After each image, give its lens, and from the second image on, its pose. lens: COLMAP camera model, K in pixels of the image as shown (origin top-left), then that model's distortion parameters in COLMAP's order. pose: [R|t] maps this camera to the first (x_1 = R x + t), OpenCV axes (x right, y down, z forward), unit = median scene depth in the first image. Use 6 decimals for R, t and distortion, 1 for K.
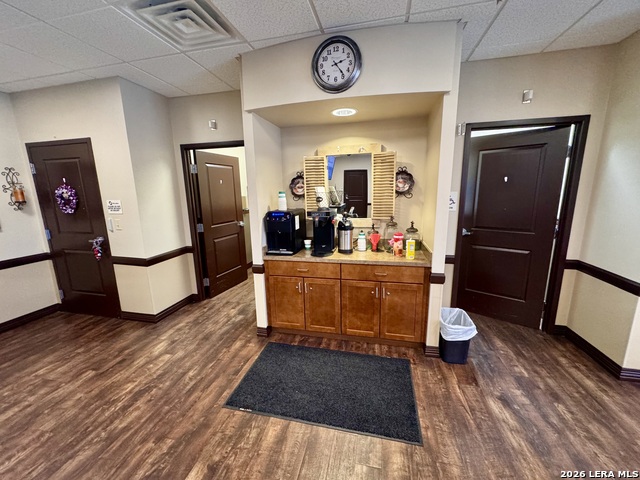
lens RADIAL K [[254.7, 0, 320.0], [0, 254.7, 240.0], [0, 0, 1]] dist [-0.000057, -0.000010]
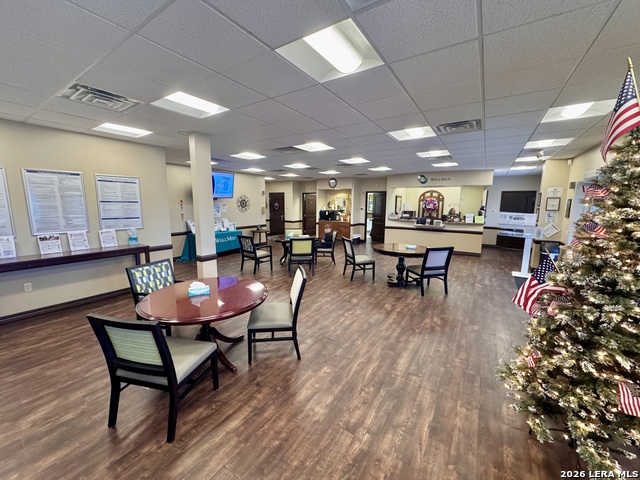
lens RADIAL K [[254.7, 0, 320.0], [0, 254.7, 240.0], [0, 0, 1]] dist [-0.000057, -0.000010]
pose [[0.943482, 0.074288, -0.322990, 1.100791], [-0.090183, 0.995327, -0.034506, 0.486100], [0.318917, 0.061684, 0.945773, -2.771007]]
